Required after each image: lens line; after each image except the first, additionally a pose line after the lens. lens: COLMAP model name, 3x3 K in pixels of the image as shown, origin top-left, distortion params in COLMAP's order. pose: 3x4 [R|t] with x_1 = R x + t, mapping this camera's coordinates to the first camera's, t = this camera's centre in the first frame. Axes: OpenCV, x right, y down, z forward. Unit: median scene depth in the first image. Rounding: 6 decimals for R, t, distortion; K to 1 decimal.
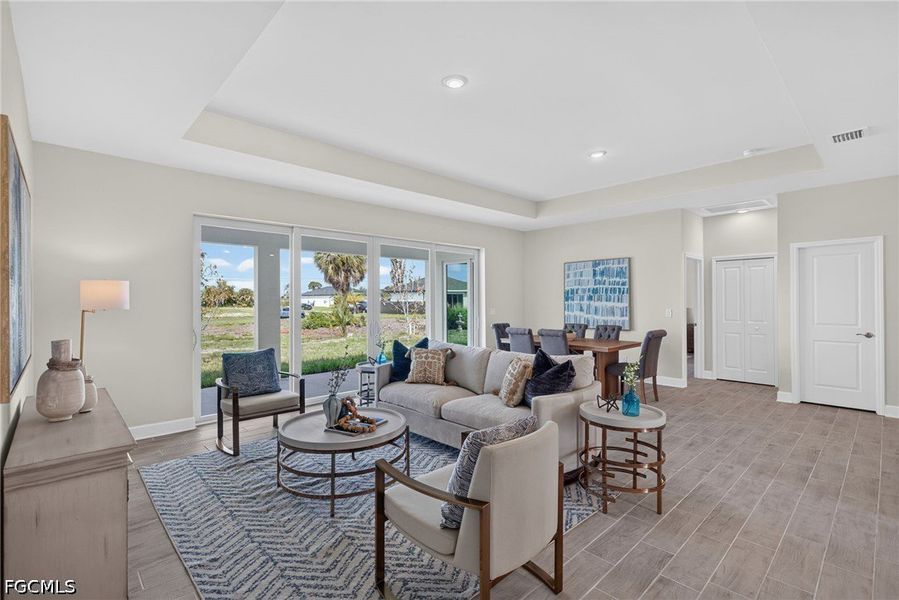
lens RADIAL K [[415.6, 0, 449.5], [0, 415.6, 300.0], [0, 0, 1]] dist [0.001313, 0.000311]
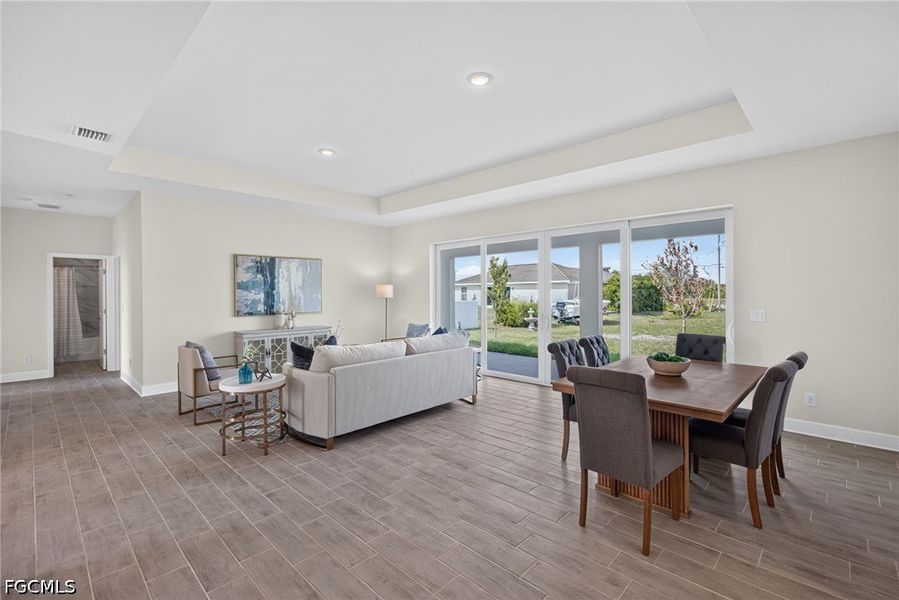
lens RADIAL K [[403.4, 0, 444.4], [0, 403.4, 296.5], [0, 0, 1]] dist [0.004402, 0.000481]
pose [[0.037699, 0.013706, -0.999195, 0.682870], [0.002411, 0.999902, 0.013806, -0.006777], [0.999286, -0.002930, 0.037662, 0.620051]]
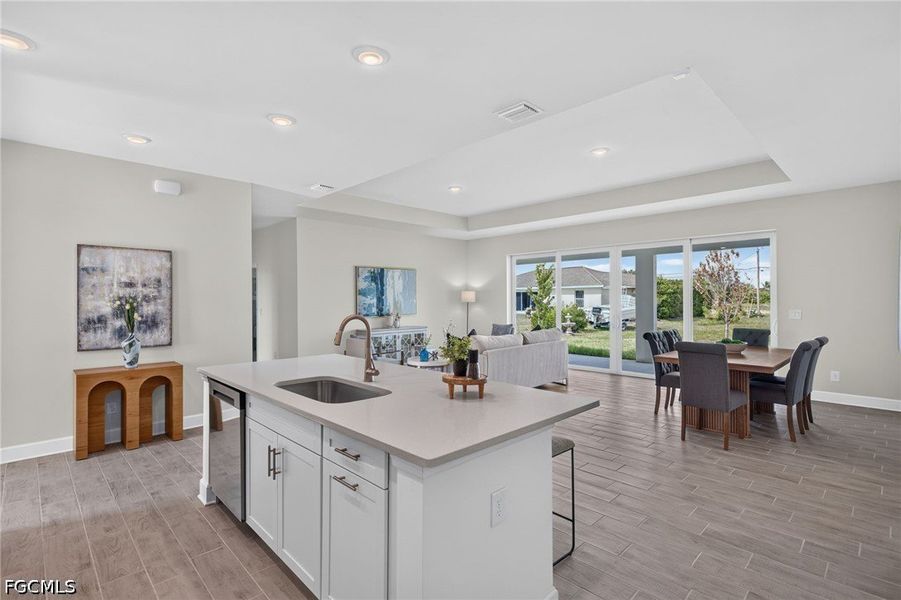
lens RADIAL K [[431.0, 0, 446.5], [0, 431.0, 300.8], [0, 0, 1]] dist [0.001868, 0.000147]
pose [[0.010337, 0.010211, -0.999894, 0.930097], [0.004145, 0.999939, 0.010254, -0.007041], [0.999938, -0.004251, 0.010294, 0.422352]]
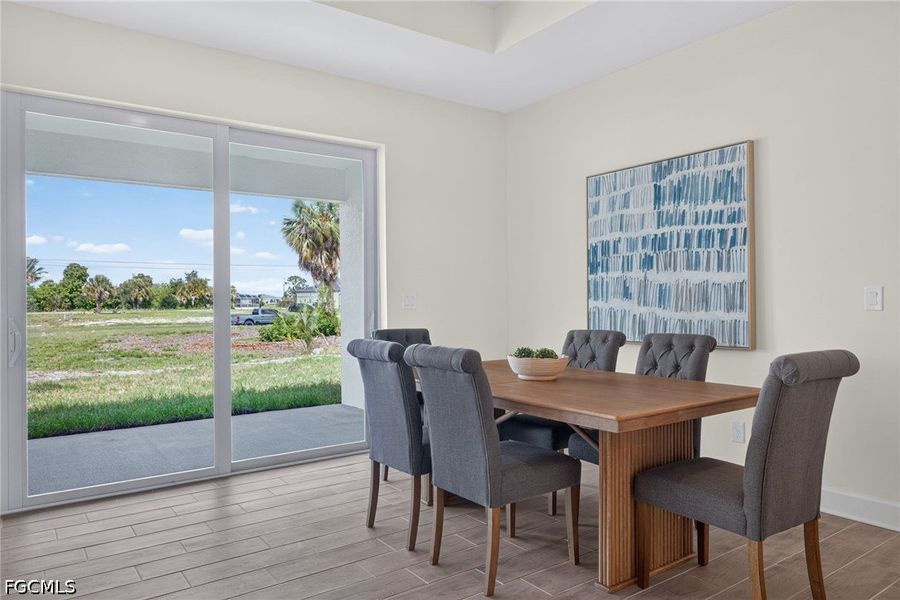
lens RADIAL K [[612.2, 0, 442.1], [0, 612.2, 298.8], [0, 0, 1]] dist [0.005069, 0.002946]
pose [[0.989607, -0.003035, -0.143768, 0.244622], [0.002867, 0.999995, -0.001374, 0.029555], [0.143772, 0.000947, 0.989610, 0.444399]]
